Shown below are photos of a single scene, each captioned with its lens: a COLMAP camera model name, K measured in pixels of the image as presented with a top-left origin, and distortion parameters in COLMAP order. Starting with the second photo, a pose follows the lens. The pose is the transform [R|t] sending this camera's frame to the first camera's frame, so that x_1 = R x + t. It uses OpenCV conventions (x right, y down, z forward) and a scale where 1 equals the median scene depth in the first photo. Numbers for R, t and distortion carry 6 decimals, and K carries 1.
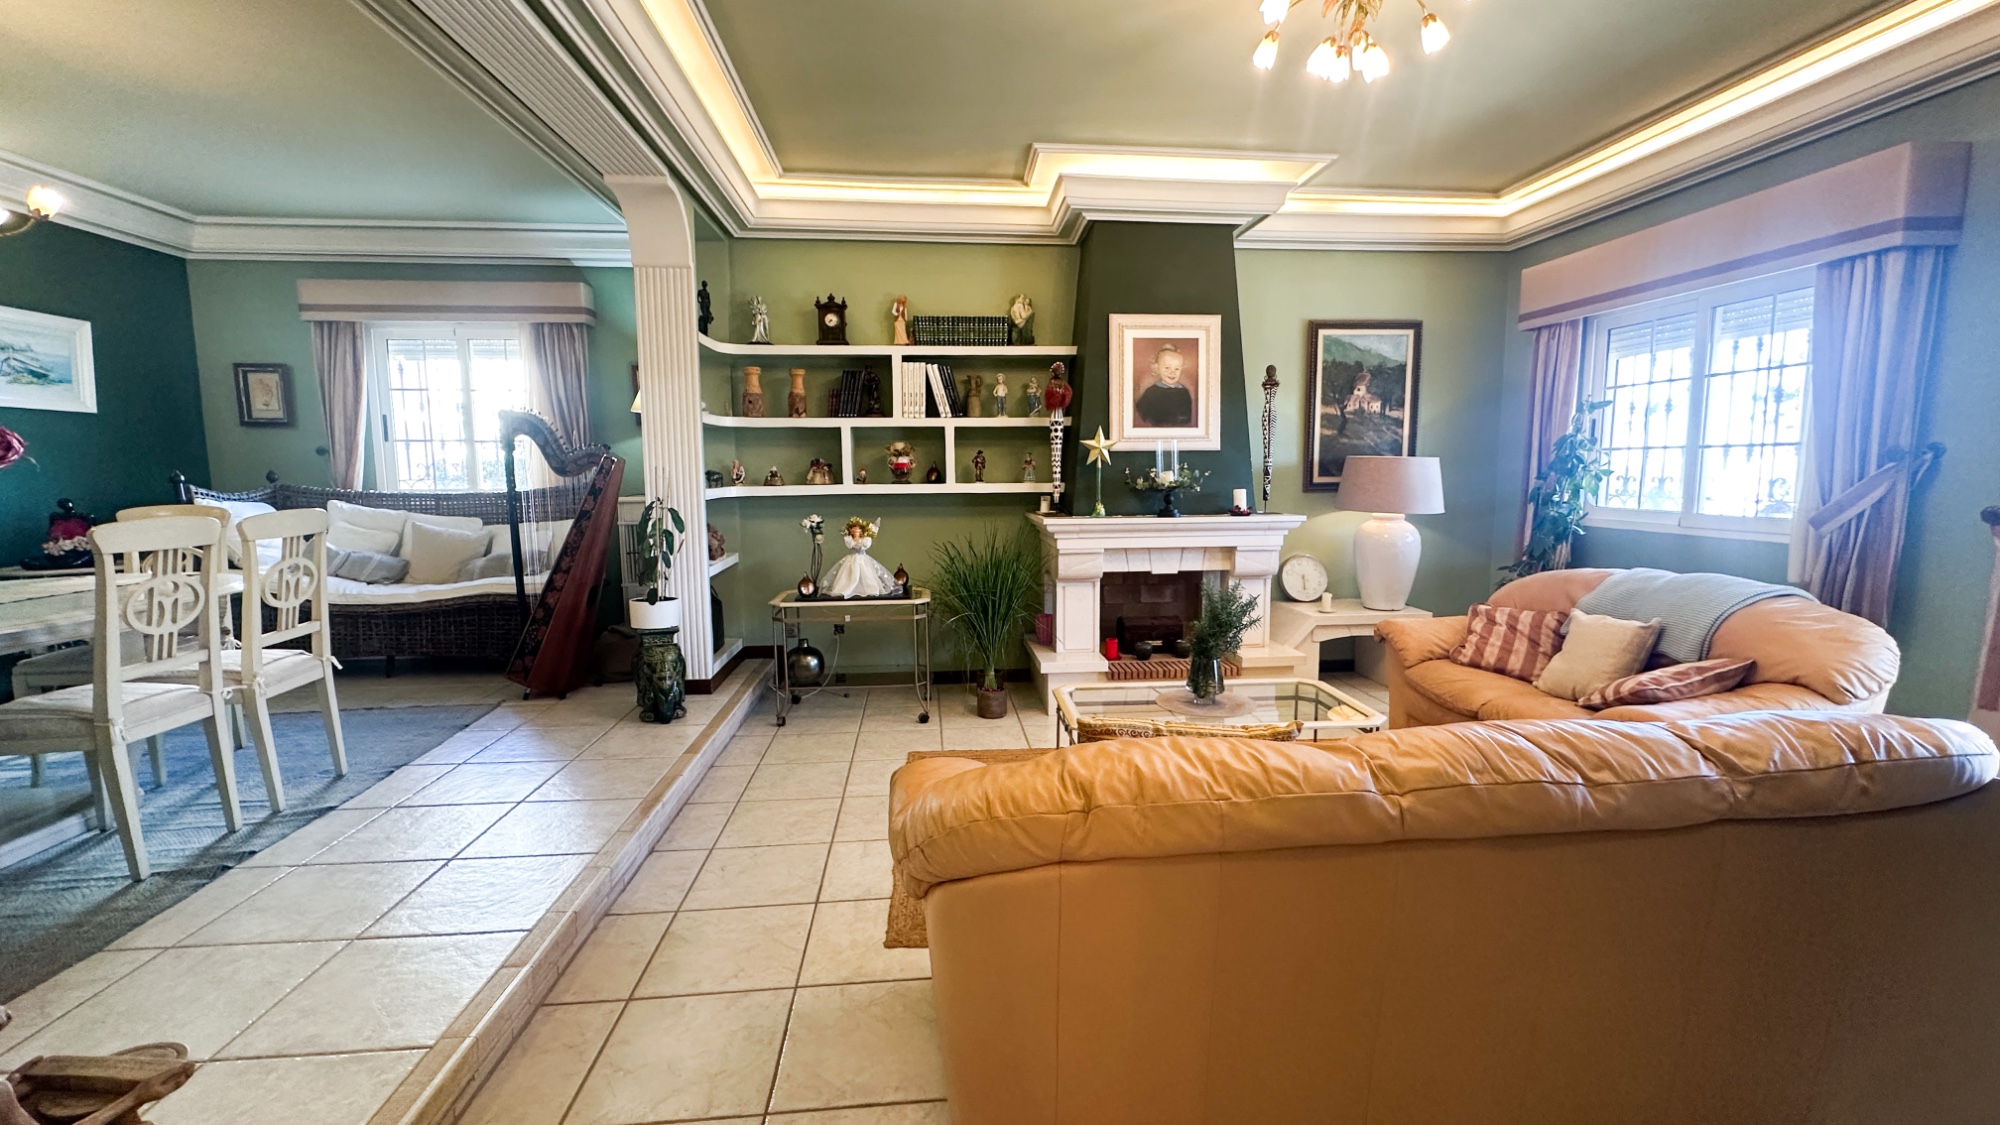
lens RADIAL K [[819.0, 0, 1000.0], [0, 819.0, 562.5], [0, 0, 1]] dist [0.001402, -0.000019]
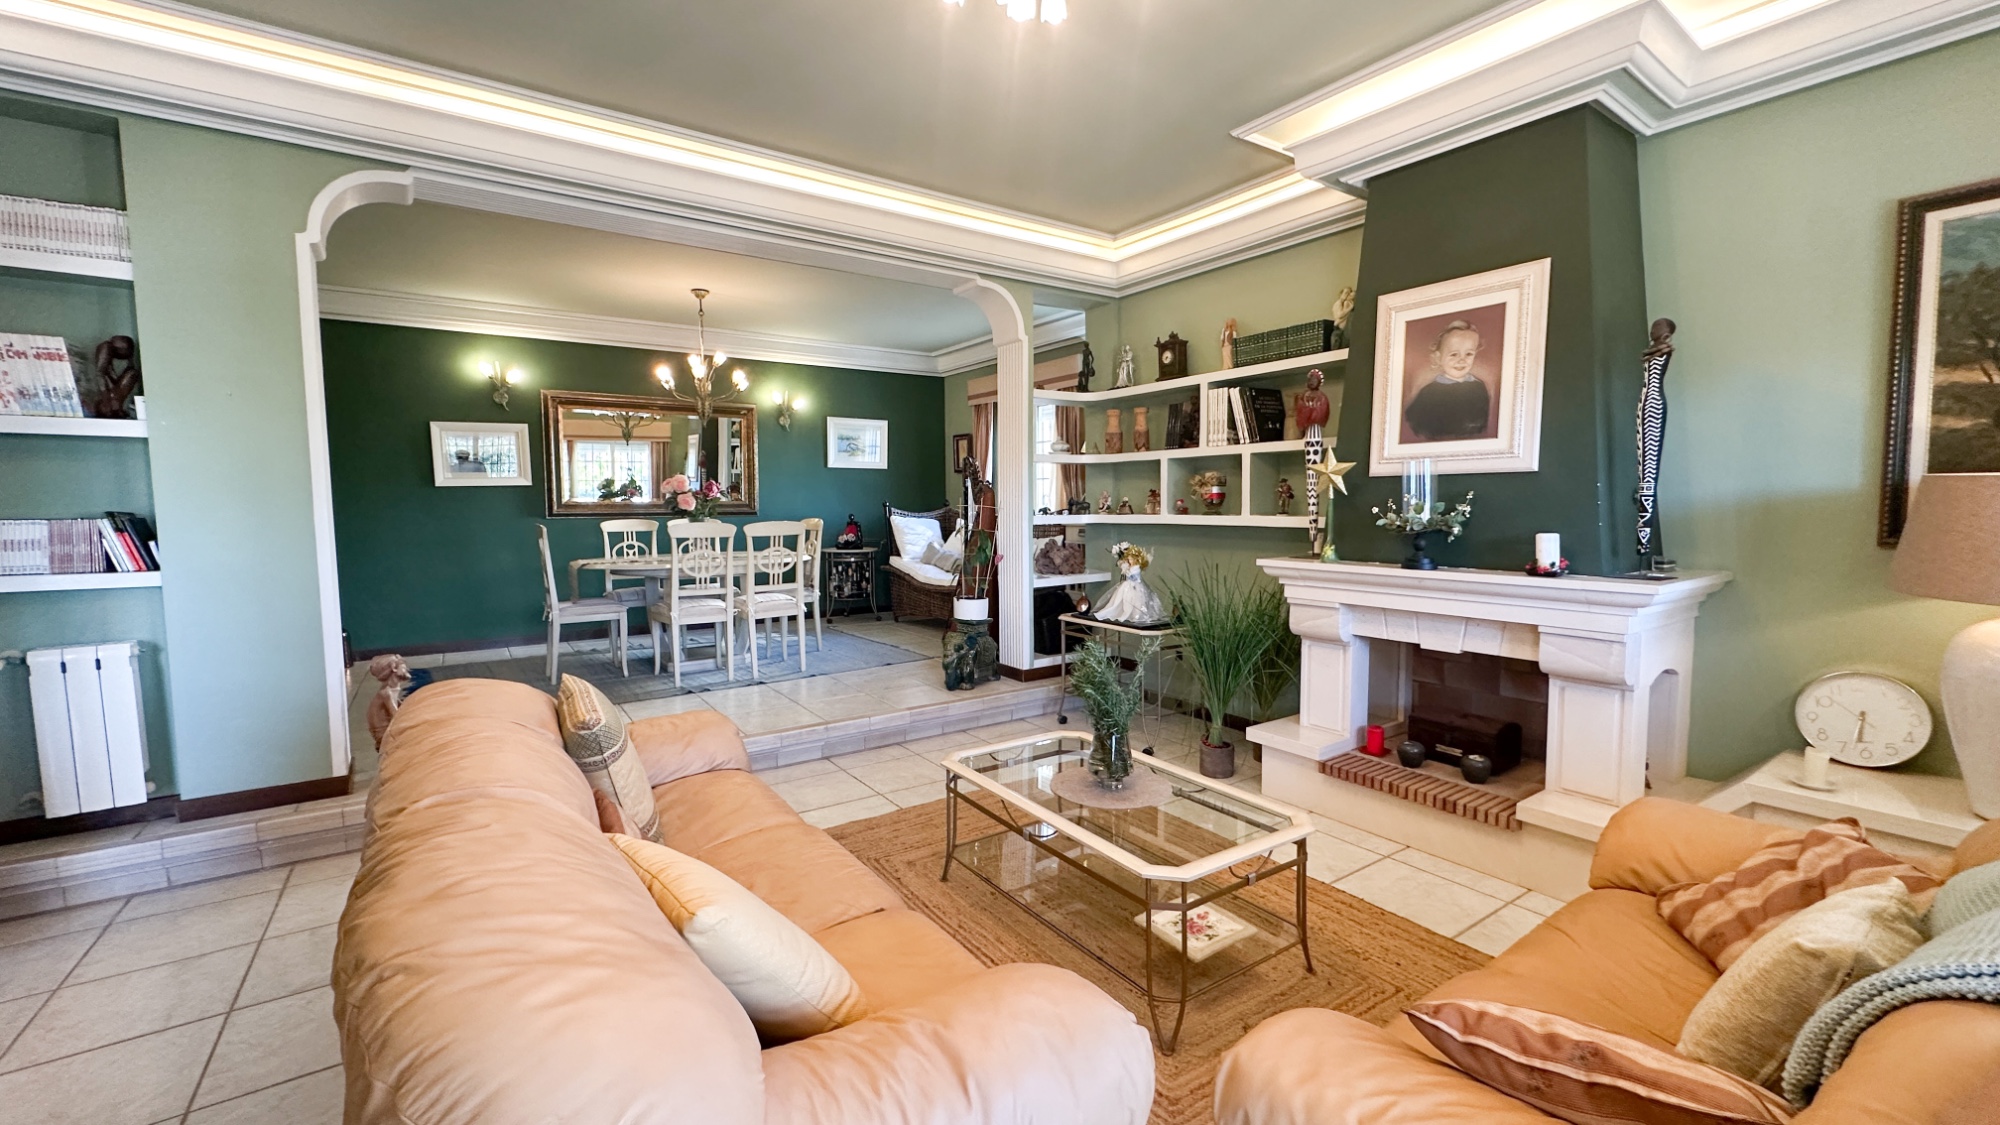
lens RADIAL K [[786.2, 0, 1000.0], [0, 786.2, 562.5], [0, 0, 1]] dist [-0.002194, -0.000083]
pose [[0.489588, 0.072489, -0.868935, 0.596154], [-0.096503, 0.994921, 0.028626, -0.044552], [0.866597, 0.069840, 0.494097, 0.346963]]
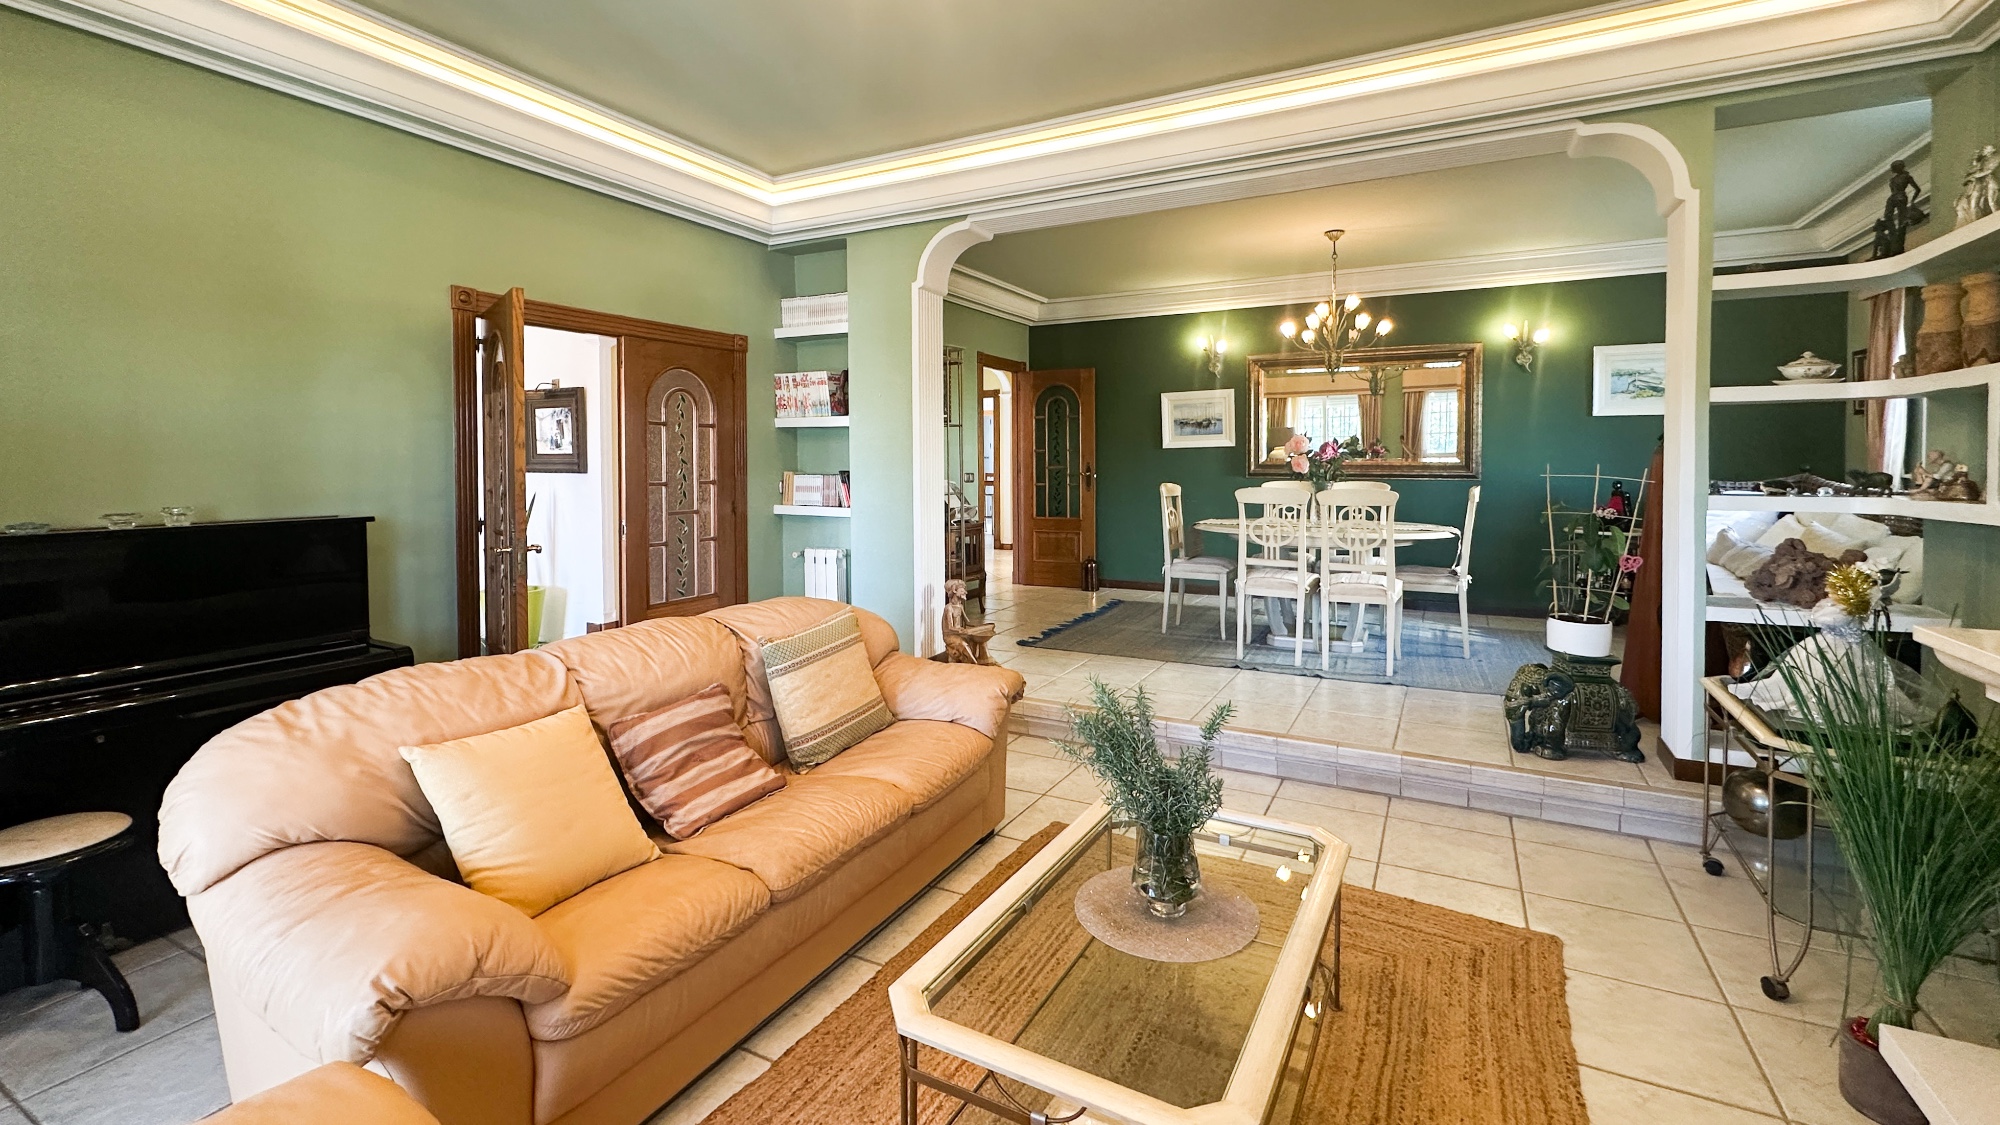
lens RADIAL K [[851.7, 0, 1033.7], [0, 851.7, 477.7], [0, 0, 1]] dist [0.000106, 0.000184]
pose [[-0.535729, 0.028060, -0.843924, 0.527165], [-0.087967, 0.992155, 0.088831, -0.110806], [0.839795, 0.121827, -0.529058, 0.840343]]
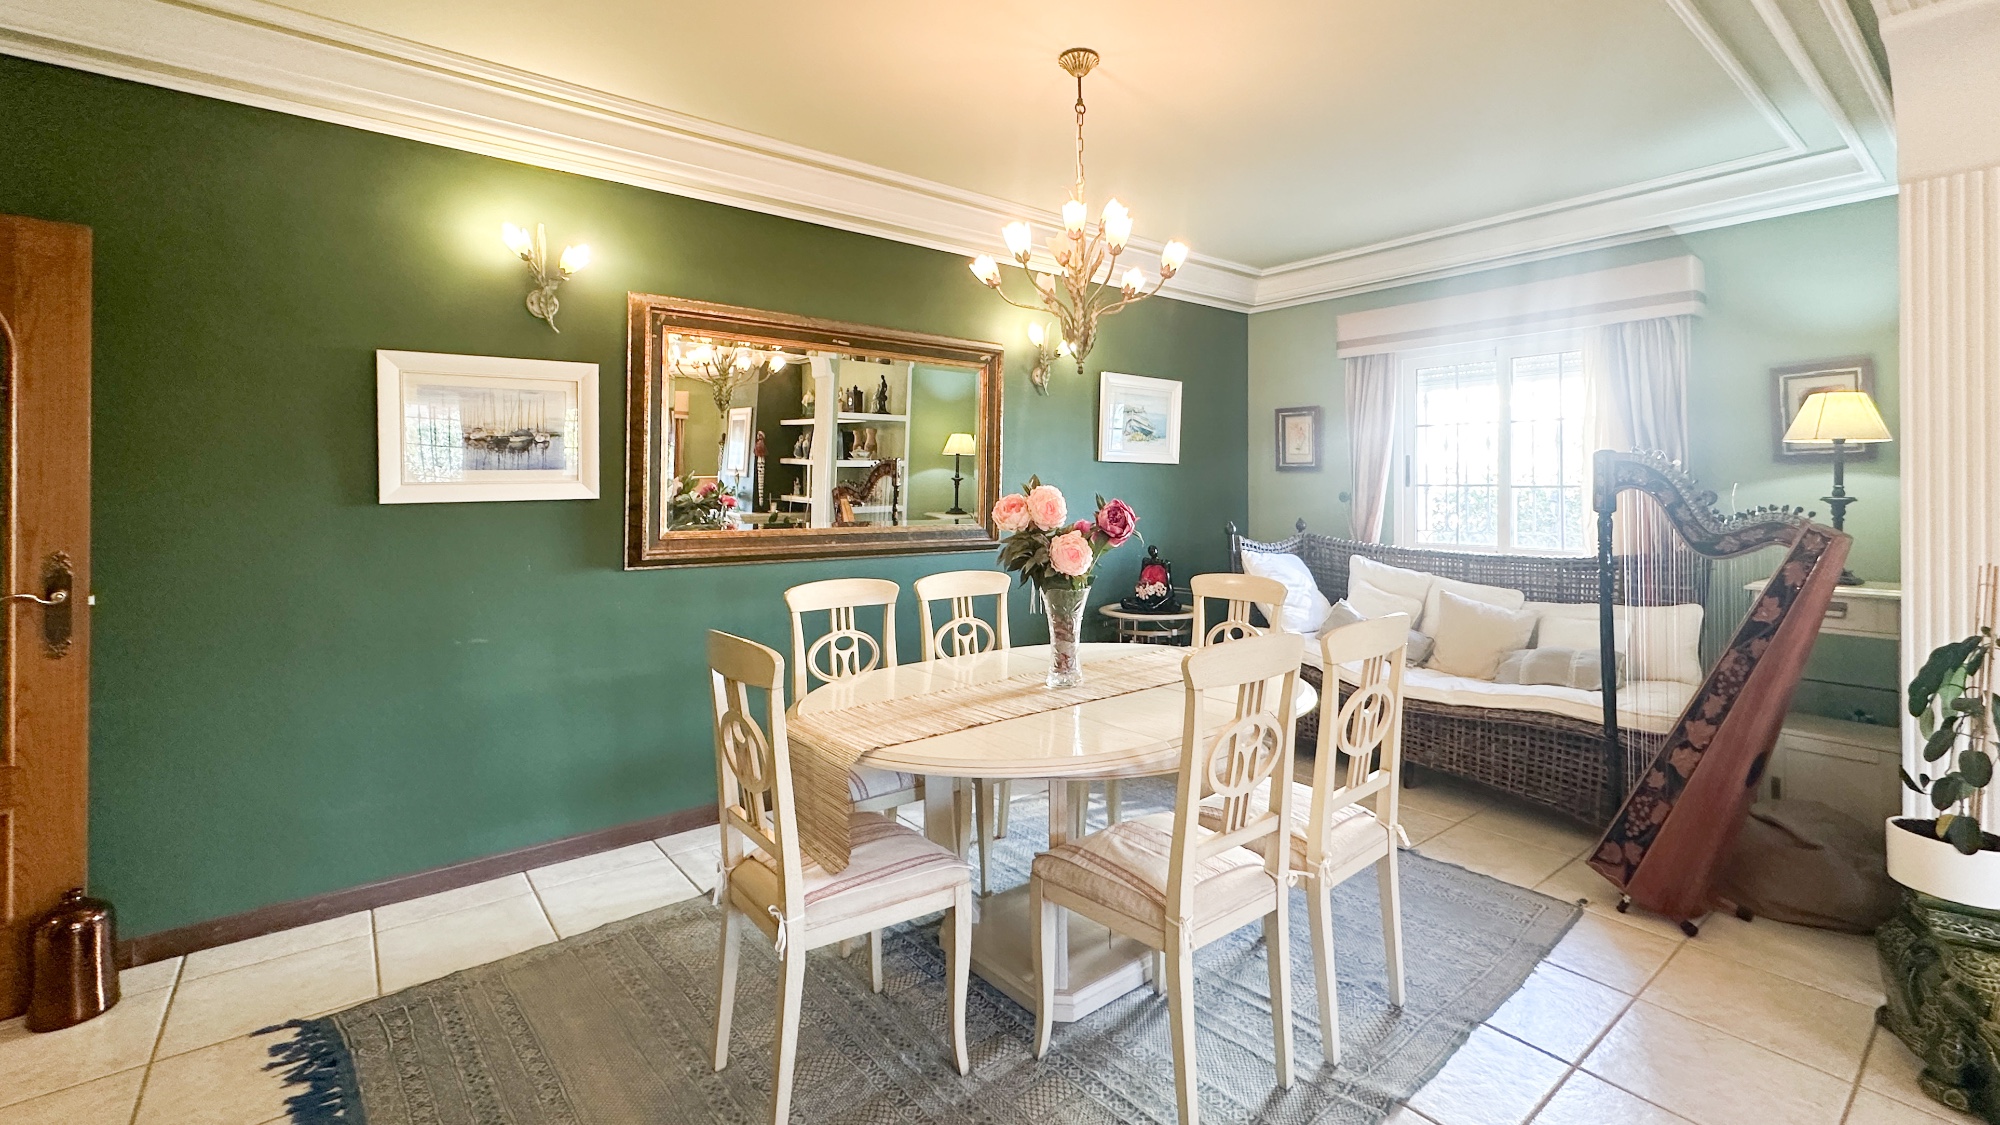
lens RADIAL K [[851.7, 0, 1033.7], [0, 851.7, 477.7], [0, 0, 1]] dist [0.000106, 0.000184]
pose [[0.557908, -0.002968, -0.829897, -0.264402], [-0.099591, 0.992528, -0.070501, -0.063684], [0.823905, 0.121983, 0.553444, 0.213230]]
